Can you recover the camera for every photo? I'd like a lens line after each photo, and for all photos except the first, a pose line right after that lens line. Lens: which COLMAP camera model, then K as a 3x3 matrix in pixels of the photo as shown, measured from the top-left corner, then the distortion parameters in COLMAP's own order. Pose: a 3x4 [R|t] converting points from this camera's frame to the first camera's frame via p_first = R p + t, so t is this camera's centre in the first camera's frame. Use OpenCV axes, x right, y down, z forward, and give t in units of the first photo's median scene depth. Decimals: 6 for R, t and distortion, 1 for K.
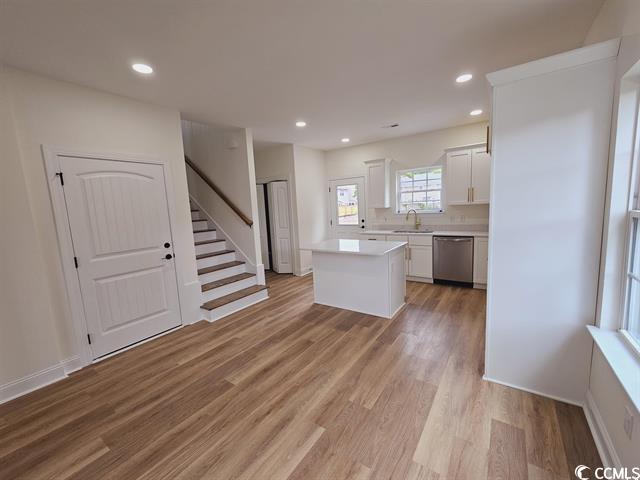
lens RADIAL K [[262.6, 0, 325.7], [0, 262.6, 240.0], [0, 0, 1]] dist [0.000053, 0.000118]
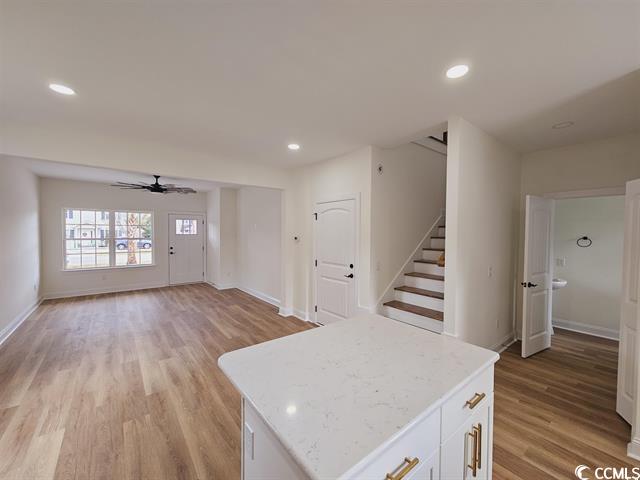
lens RADIAL K [[262.6, 0, 321.0], [0, 262.6, 239.0], [0, 0, 1]] dist [0.000053, 0.000118]
pose [[-0.295106, 0.074938, -0.952521, 0.589962], [-0.118940, 0.986284, 0.114443, -0.232613], [0.948033, 0.147066, -0.282145, 1.264293]]
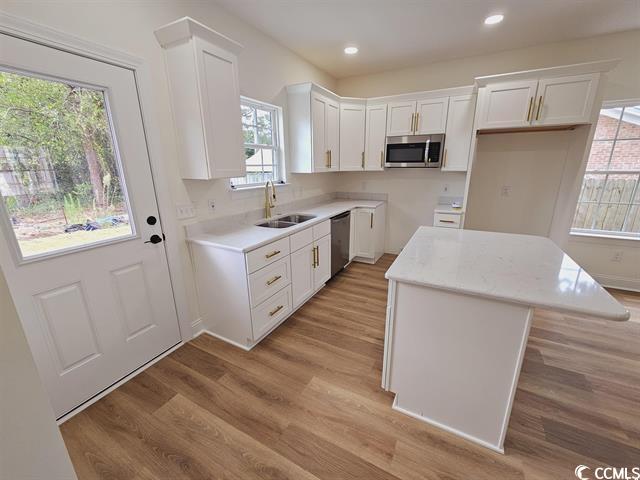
lens RADIAL K [[262.6, 0, 322.2], [0, 262.6, 237.6], [0, 0, 1]] dist [0.000053, 0.000118]
pose [[-0.120463, -0.218949, 0.968272, -0.376581], [0.139239, 0.962006, 0.234855, -0.192041], [-0.982904, 0.163113, -0.085400, 1.614736]]
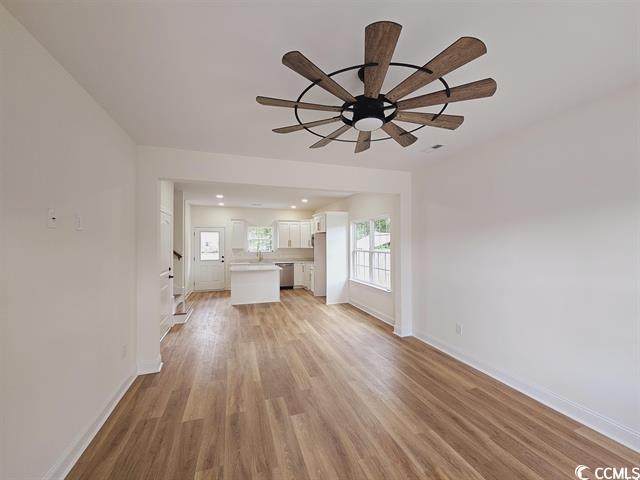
lens RADIAL K [[262.6, 0, 319.8], [0, 262.6, 242.0], [0, 0, 1]] dist [0.000053, 0.000118]
pose [[0.605317, 0.049062, 0.794471, -1.360495], [0.077257, 0.989765, -0.119985, 0.120286], [-0.792226, 0.134008, 0.595331, -0.605454]]
